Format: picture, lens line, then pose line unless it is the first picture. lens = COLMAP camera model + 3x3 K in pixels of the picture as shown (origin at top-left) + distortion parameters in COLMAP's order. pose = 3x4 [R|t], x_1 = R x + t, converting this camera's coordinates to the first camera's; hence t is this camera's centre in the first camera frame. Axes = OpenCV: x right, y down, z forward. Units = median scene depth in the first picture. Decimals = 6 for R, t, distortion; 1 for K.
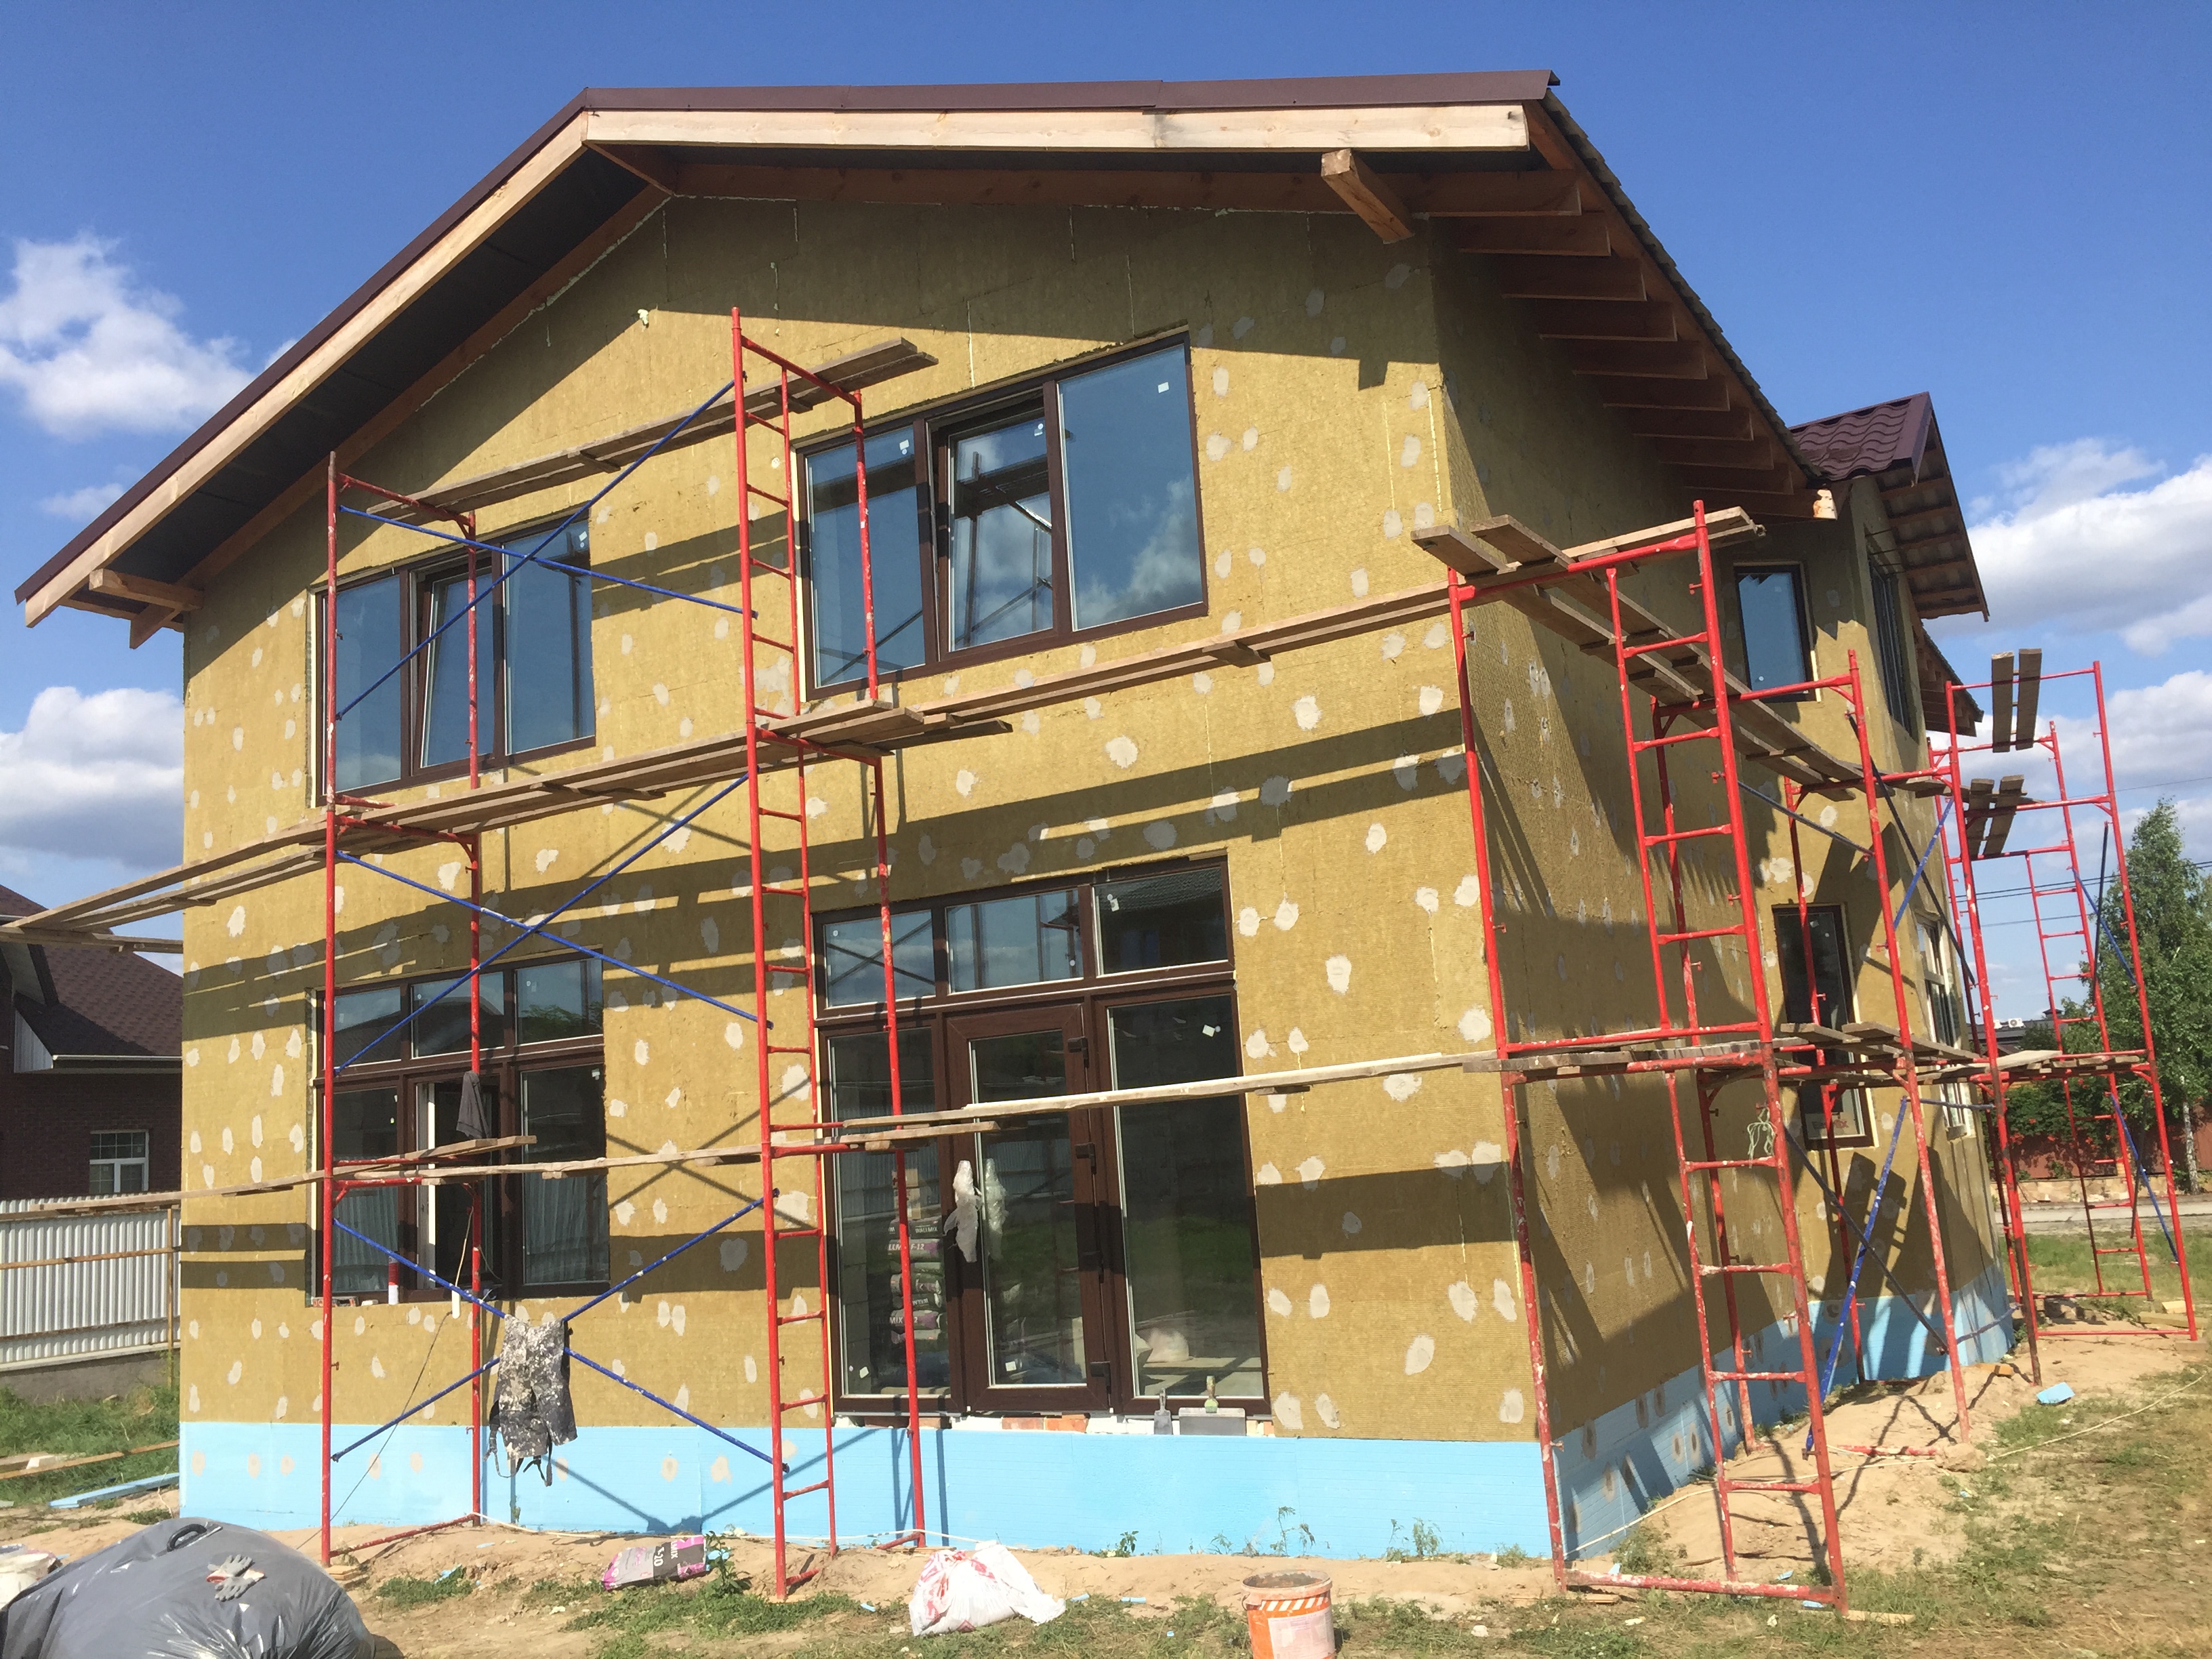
lens RADIAL K [[1935.5, 0, 1106.0], [0, 1935.5, 829.5], [0, 0, 1]] dist [0.036204, -0.007381]
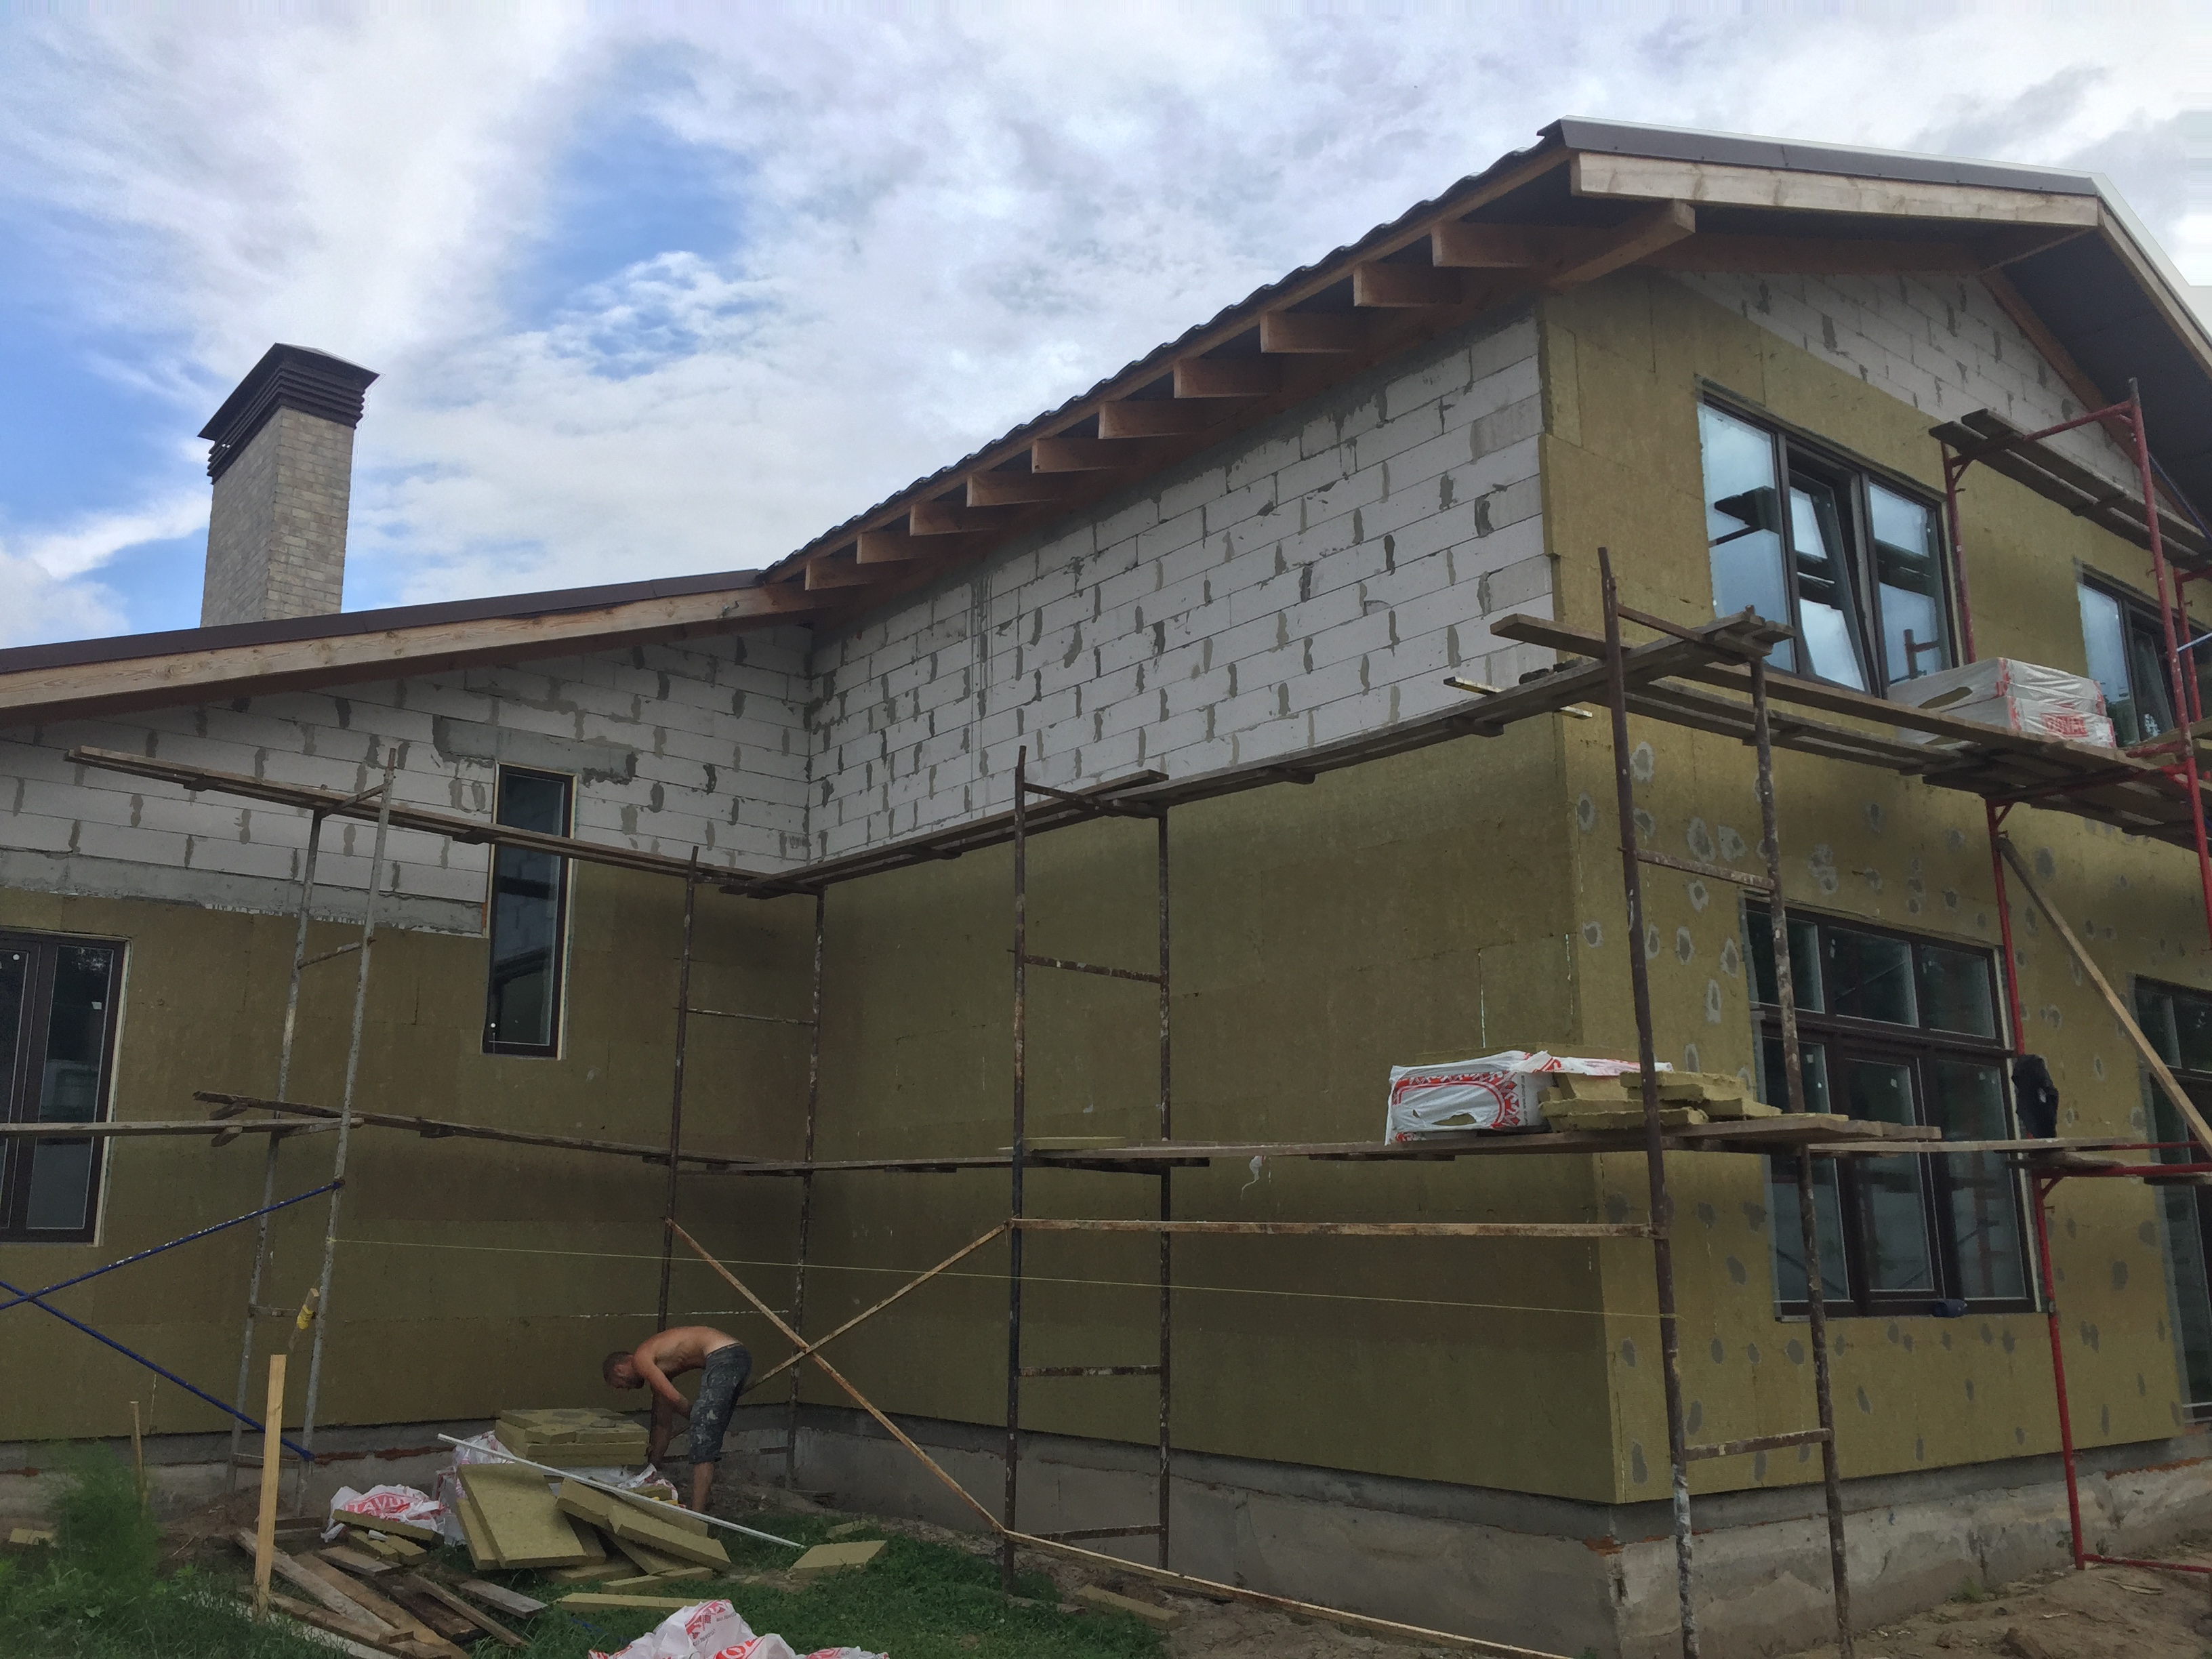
lens RADIAL K [[1839.9, 0, 1106.0], [0, 1839.9, 829.5], [0, 0, 1]] dist [0.045717, -0.014843]
pose [[0.343245, 0.270186, 0.899546, -1.156361], [-0.184257, 0.958492, -0.217583, 0.263068], [-0.920995, -0.091063, 0.378781, 0.972249]]
